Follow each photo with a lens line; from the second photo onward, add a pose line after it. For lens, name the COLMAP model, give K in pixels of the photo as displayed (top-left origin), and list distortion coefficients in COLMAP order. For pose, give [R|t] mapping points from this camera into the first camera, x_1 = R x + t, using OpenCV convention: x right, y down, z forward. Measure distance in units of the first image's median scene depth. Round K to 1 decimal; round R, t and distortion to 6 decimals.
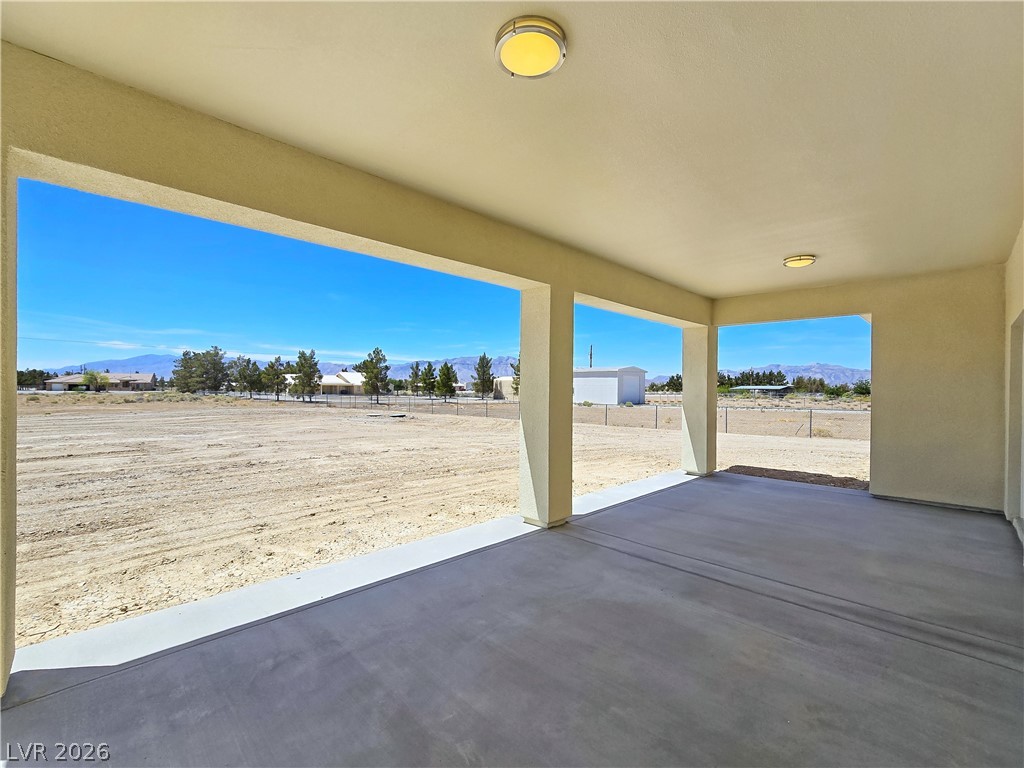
lens RADIAL K [[435.8, 0, 512.0], [0, 435.8, 384.0], [0, 0, 1]] dist [-0.000364, -0.000182]
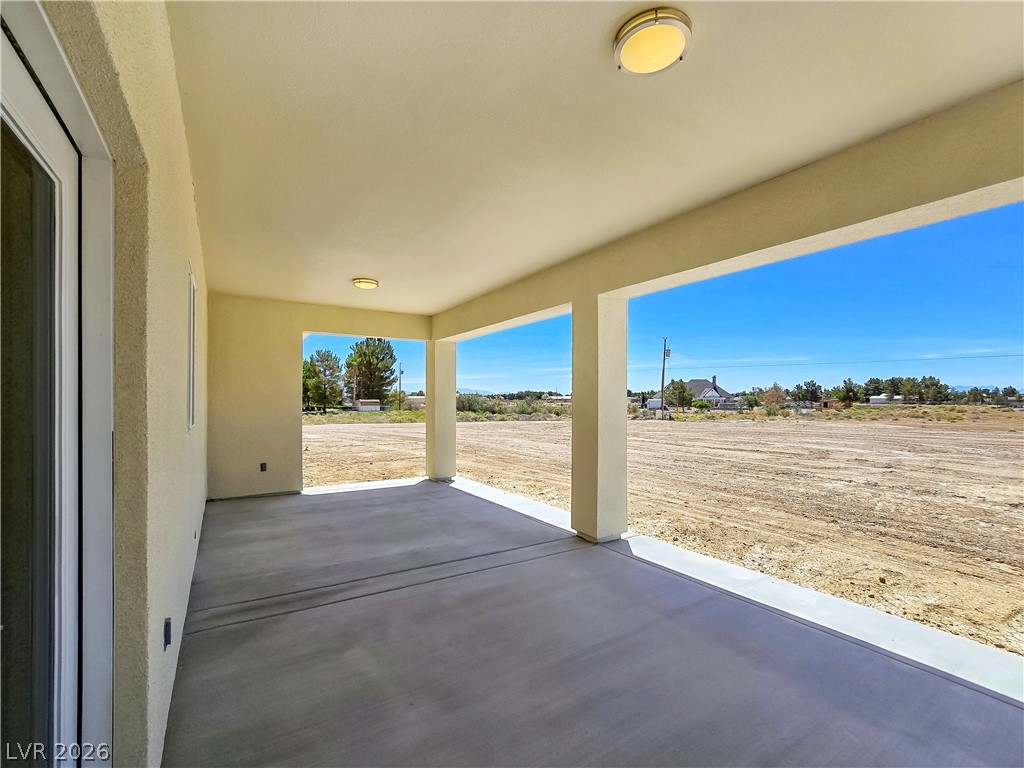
lens RADIAL K [[435.8, 0, 512.0], [0, 435.8, 384.0], [0, 0, 1]] dist [-0.000364, -0.000182]
pose [[-0.186206, -0.049085, -0.981284, 0.795964], [0.009279, 0.998619, -0.051713, 0.019060], [0.982467, -0.018735, -0.185493, 0.735460]]
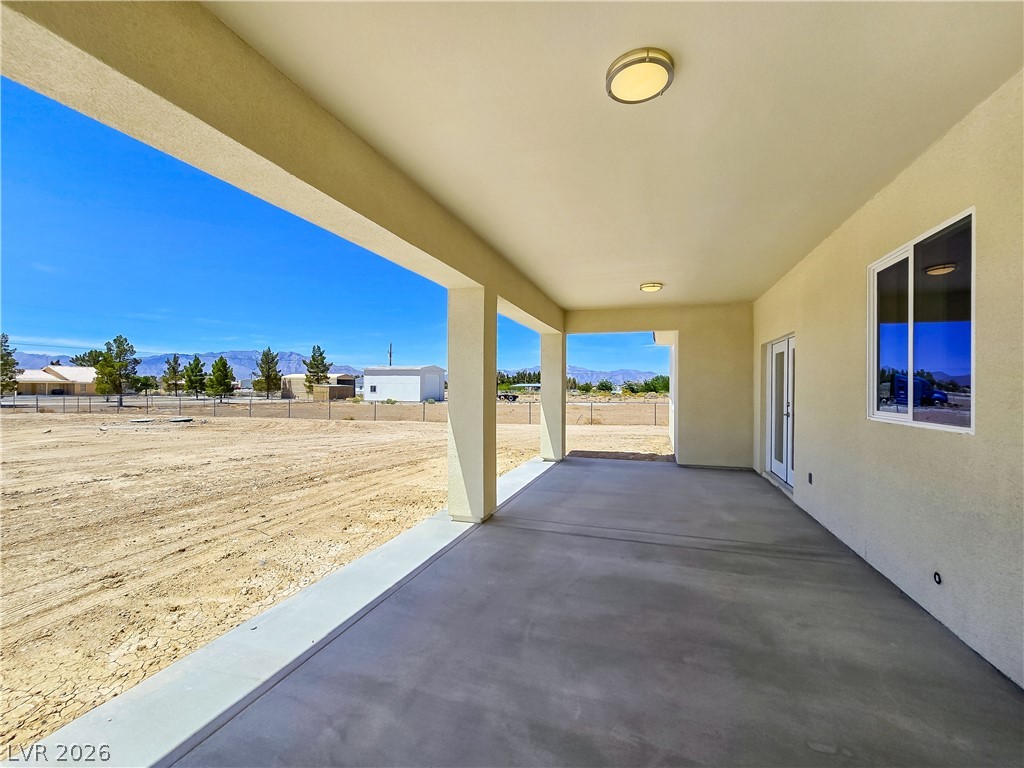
lens RADIAL K [[419.6, 0, 504.7], [0, 419.6, 388.1], [0, 0, 1]] dist [-0.000476, -0.000021]
pose [[0.898204, -0.004466, 0.439556, -0.213293], [-0.001942, 0.999898, 0.014127, -0.001690], [-0.439575, -0.013542, 0.898104, 0.061654]]
